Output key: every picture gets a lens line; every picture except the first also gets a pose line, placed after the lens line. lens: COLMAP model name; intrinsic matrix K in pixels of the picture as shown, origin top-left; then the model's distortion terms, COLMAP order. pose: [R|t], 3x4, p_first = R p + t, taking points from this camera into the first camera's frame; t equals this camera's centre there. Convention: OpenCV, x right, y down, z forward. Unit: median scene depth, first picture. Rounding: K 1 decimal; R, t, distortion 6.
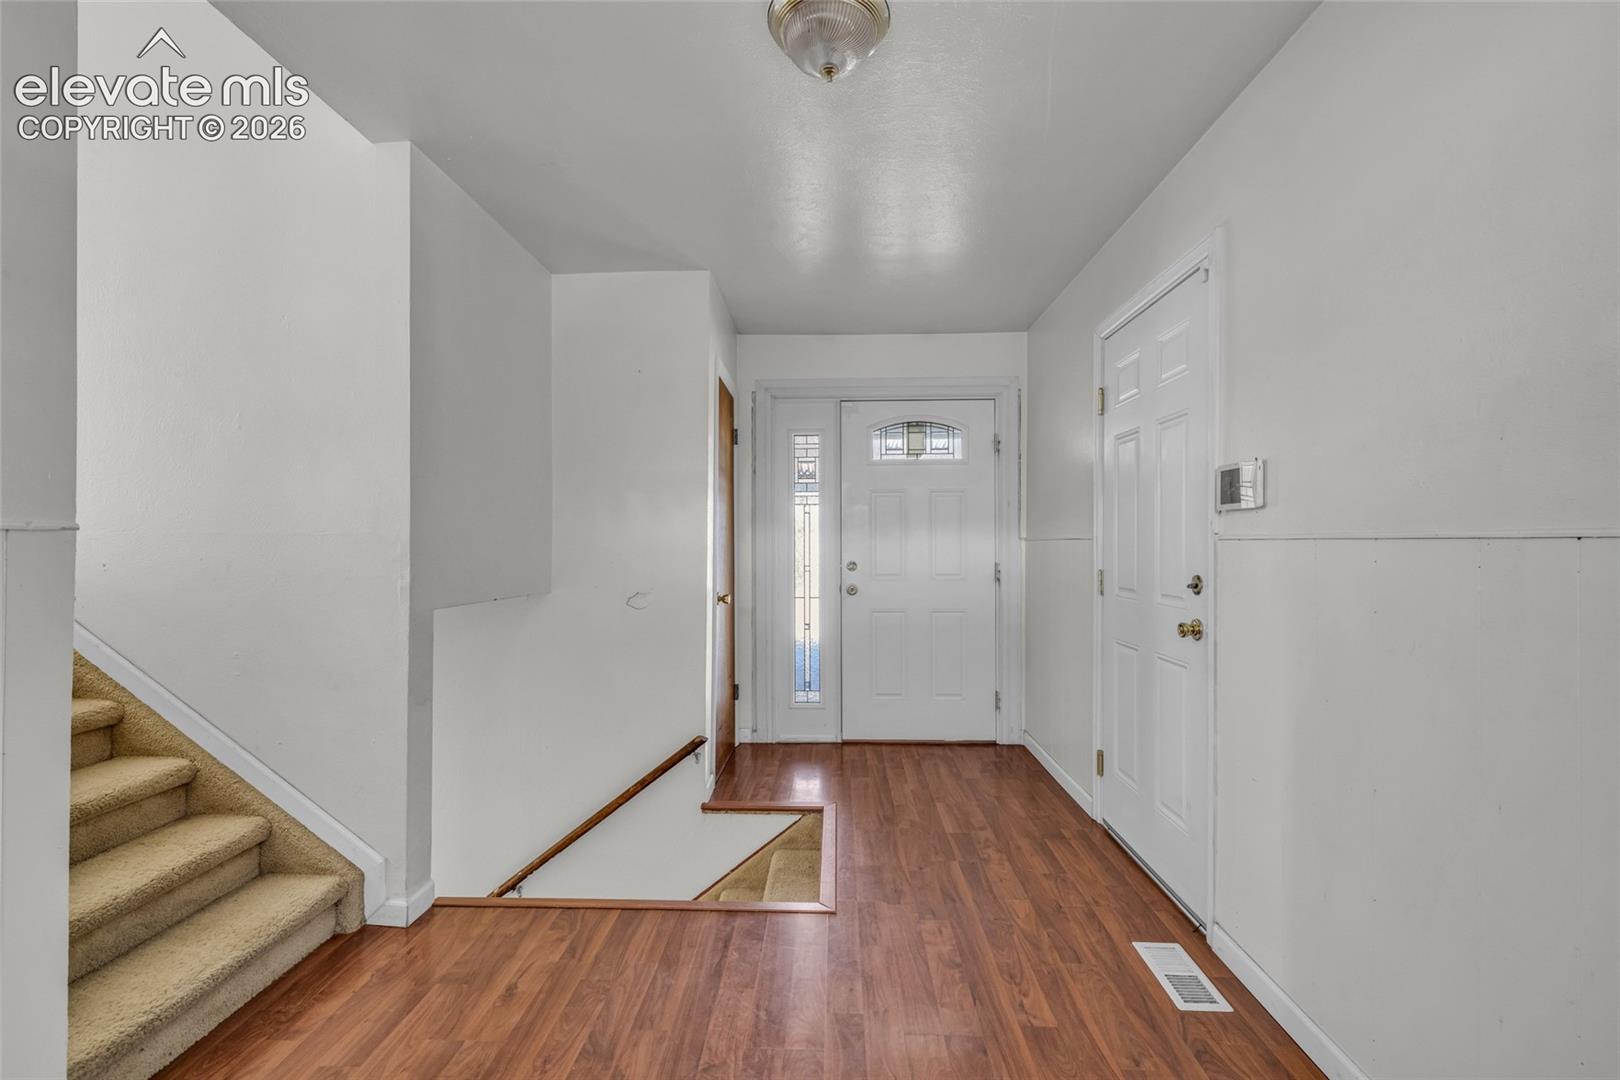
lens RADIAL K [[681.7, 0, 813.4], [0, 681.7, 539.1], [0, 0, 1]] dist [-0.010241, -0.000618]
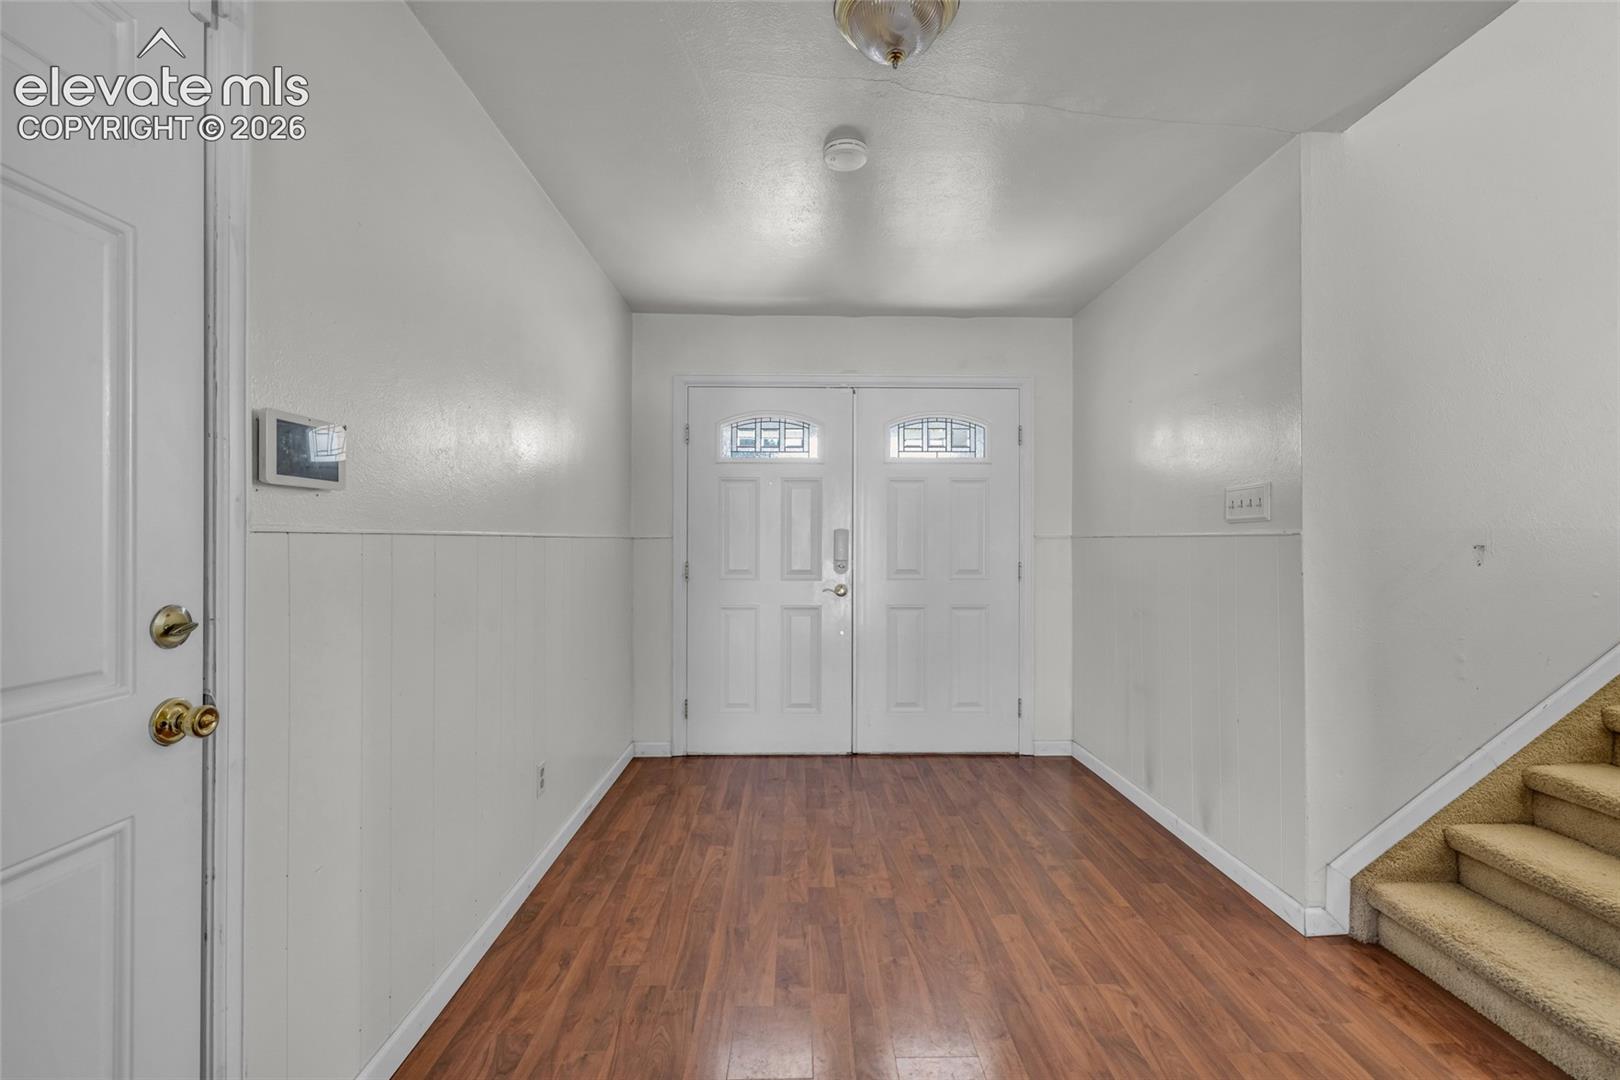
lens RADIAL K [[681.7, 0, 813.4], [0, 681.7, 539.1], [0, 0, 1]] dist [-0.010241, -0.000618]
pose [[-0.998454, -0.003356, -0.055481, 0.189136], [-0.002899, 0.999961, -0.008326, 0.010175], [0.055507, -0.008152, -0.998425, 1.924247]]
